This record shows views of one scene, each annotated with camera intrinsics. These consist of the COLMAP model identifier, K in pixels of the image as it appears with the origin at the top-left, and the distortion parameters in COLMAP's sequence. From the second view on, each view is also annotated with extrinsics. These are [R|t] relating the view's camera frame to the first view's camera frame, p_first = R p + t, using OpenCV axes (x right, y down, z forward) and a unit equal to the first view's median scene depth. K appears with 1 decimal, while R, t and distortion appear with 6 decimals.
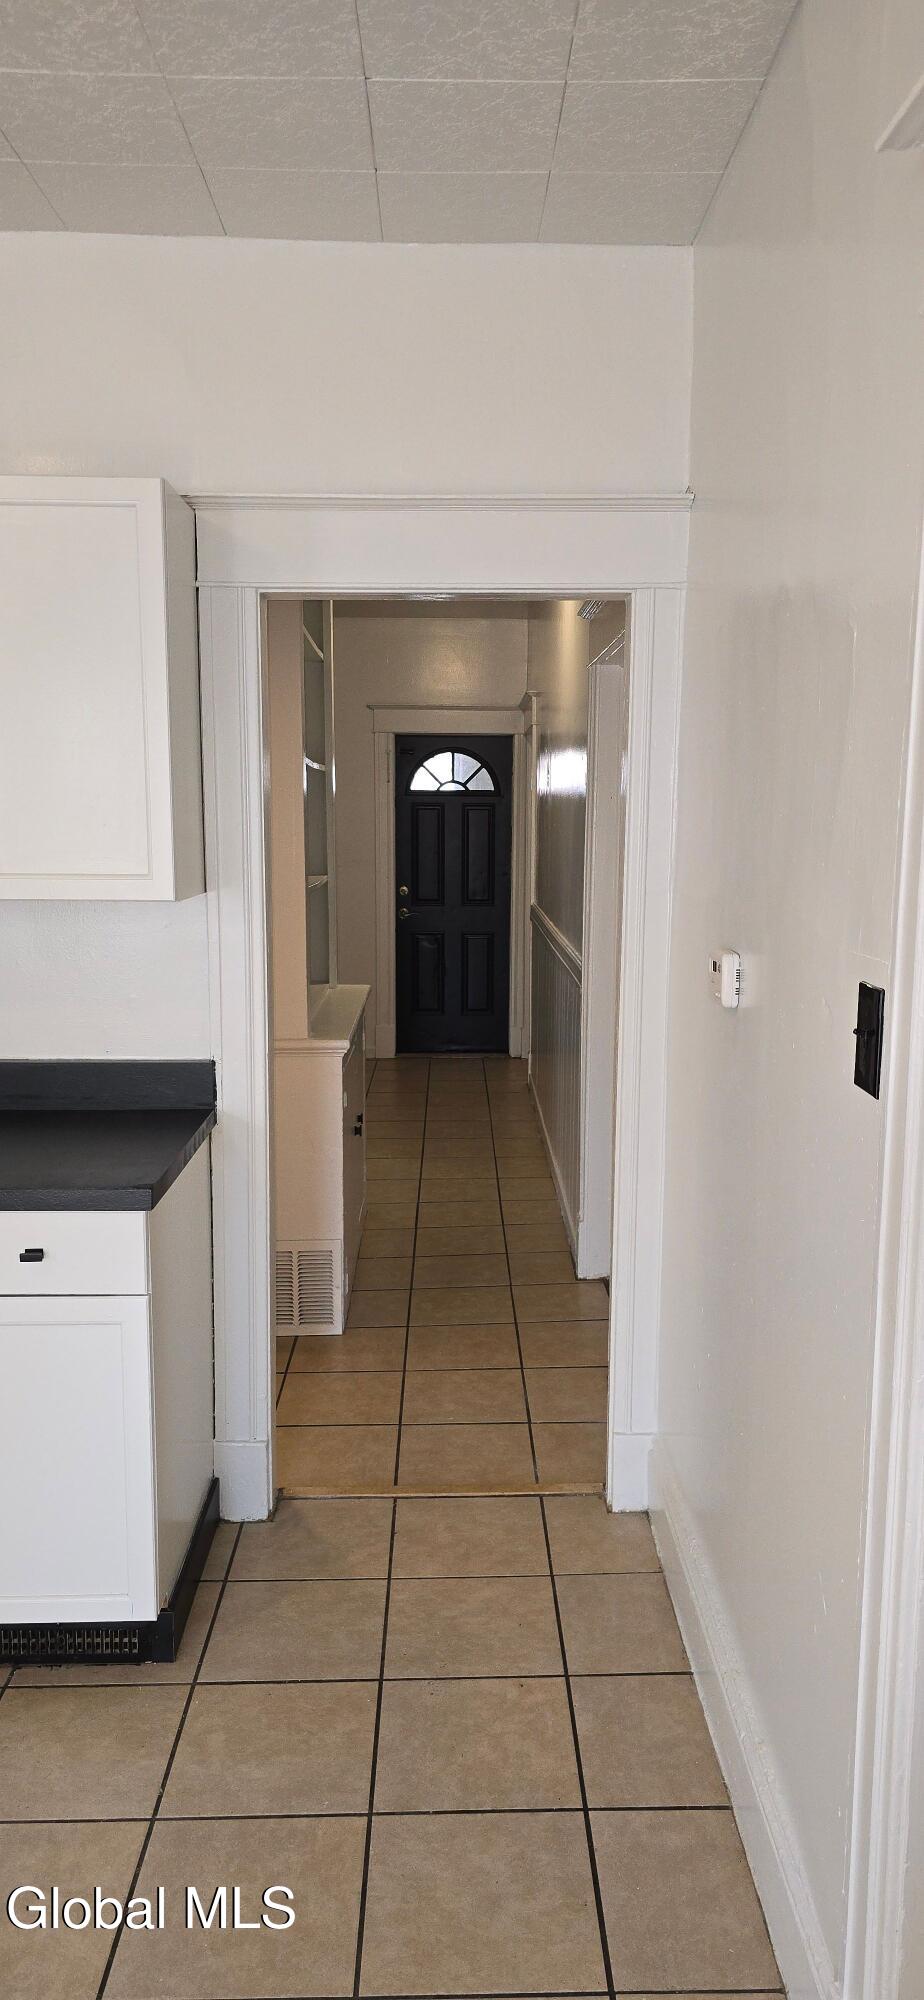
lens RADIAL K [[1400.0, 0, 496.7], [0, 1400.0, 1033.7], [0, 0, 1]] dist [0.007831, -0.000321]
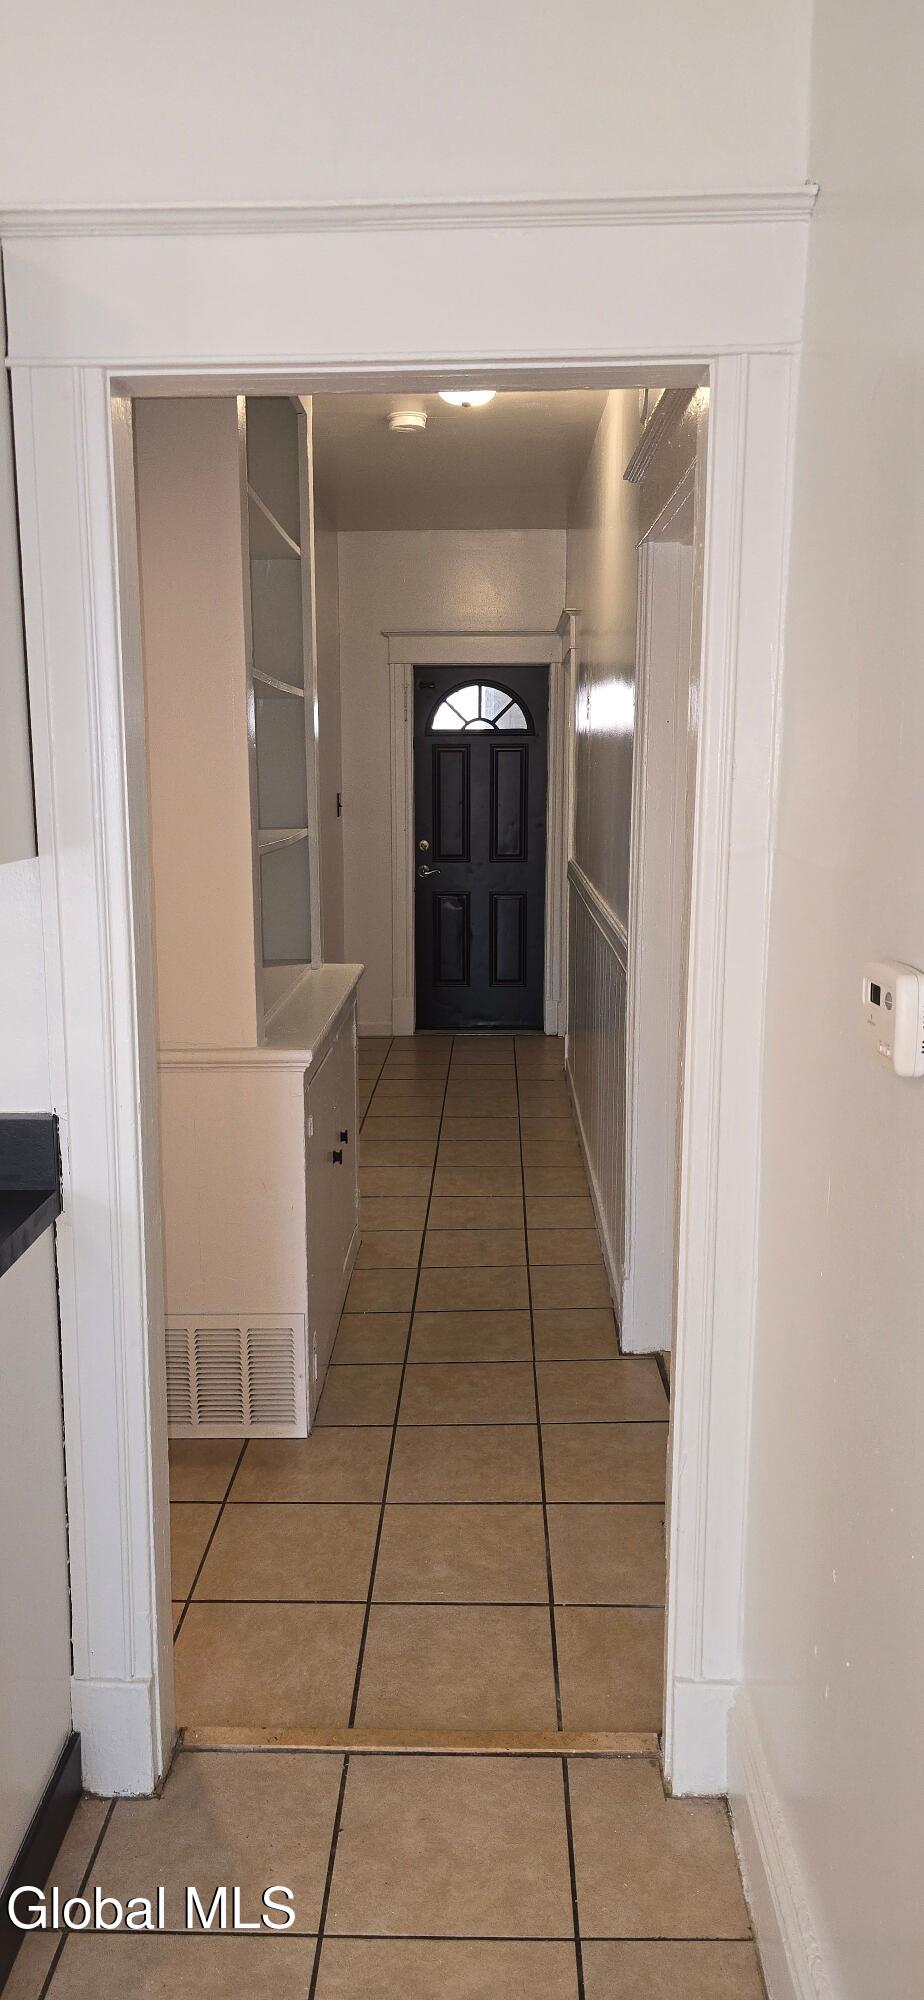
lens RADIAL K [[1361.9, 0, 462.0], [0, 1361.9, 1000.0], [0, 0, 1]] dist [0.005277, -0.002212]
pose [[0.998151, 0.001389, -0.060772, 0.015380], [-0.000554, 0.999905, 0.013763, -0.027934], [0.060785, -0.013704, 0.998057, 0.247481]]
